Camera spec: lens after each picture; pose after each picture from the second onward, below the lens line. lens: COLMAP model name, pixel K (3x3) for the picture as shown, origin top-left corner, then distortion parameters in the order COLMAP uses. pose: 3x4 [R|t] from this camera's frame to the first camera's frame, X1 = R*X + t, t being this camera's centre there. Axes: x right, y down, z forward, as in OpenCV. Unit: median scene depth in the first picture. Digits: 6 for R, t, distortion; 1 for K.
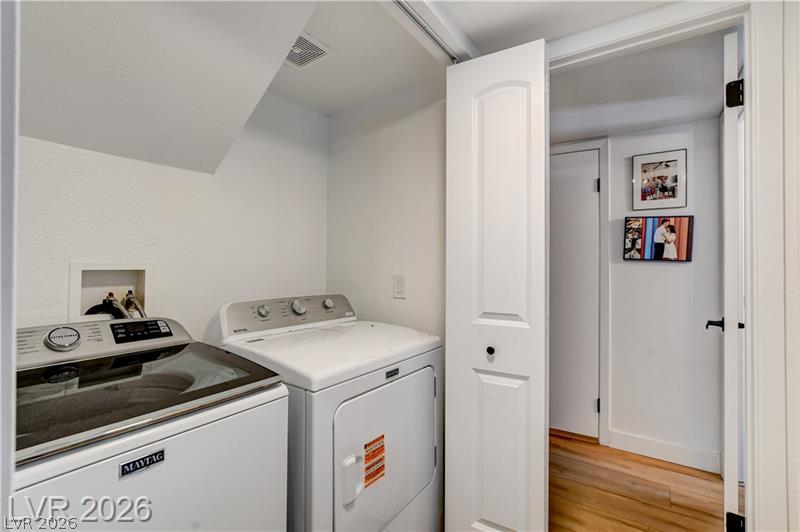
lens RADIAL K [[376.3, 0, 398.1], [0, 376.3, 262.2], [0, 0, 1]] dist [0.011616, 0.001290]
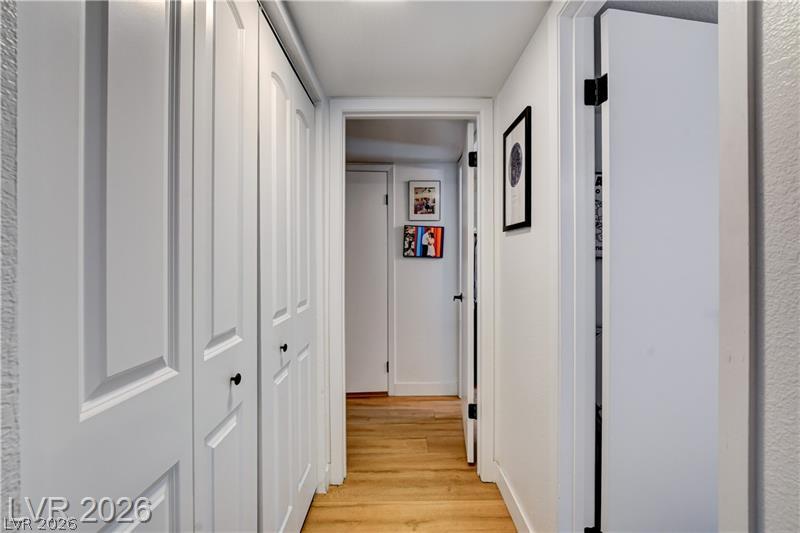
lens RADIAL K [[376.3, 0, 402.0], [0, 376.3, 264.4], [0, 0, 1]] dist [0.011616, 0.001290]
pose [[0.824872, -0.011246, 0.565208, -0.179777], [0.003138, 0.999878, 0.015315, 0.000932], [-0.565311, -0.010860, 0.824806, -0.115946]]
